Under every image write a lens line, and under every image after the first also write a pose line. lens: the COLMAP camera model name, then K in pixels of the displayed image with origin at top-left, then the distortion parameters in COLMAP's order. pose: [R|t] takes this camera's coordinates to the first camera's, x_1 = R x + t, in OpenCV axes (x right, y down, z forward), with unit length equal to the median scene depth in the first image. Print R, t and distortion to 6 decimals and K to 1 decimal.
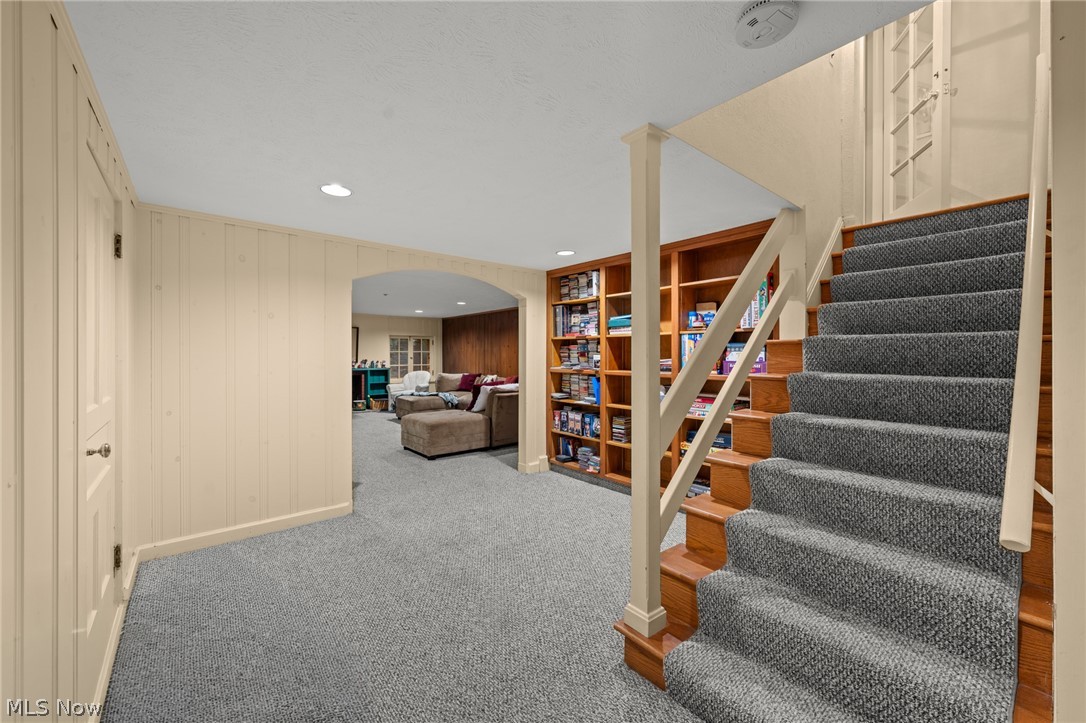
lens RADIAL K [[428.8, 0, 547.0], [0, 428.8, 357.1], [0, 0, 1]] dist [0.009831, 0.000060]
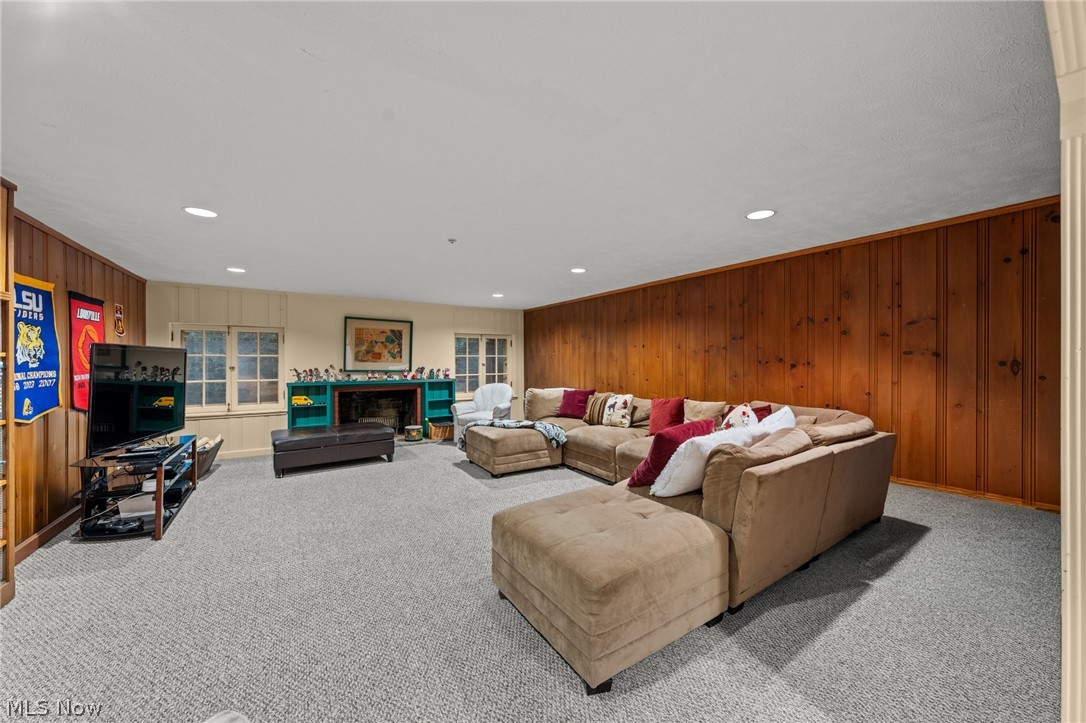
lens RADIAL K [[380.2, 0, 543.9], [0, 380.2, 360.2], [0, 0, 1]] dist [0.000888, 0.000022]
pose [[0.994026, -0.002073, -0.109120, -0.153636], [0.001596, 0.999989, -0.004456, -0.002746], [0.109128, 0.004255, 0.994019, 0.396071]]
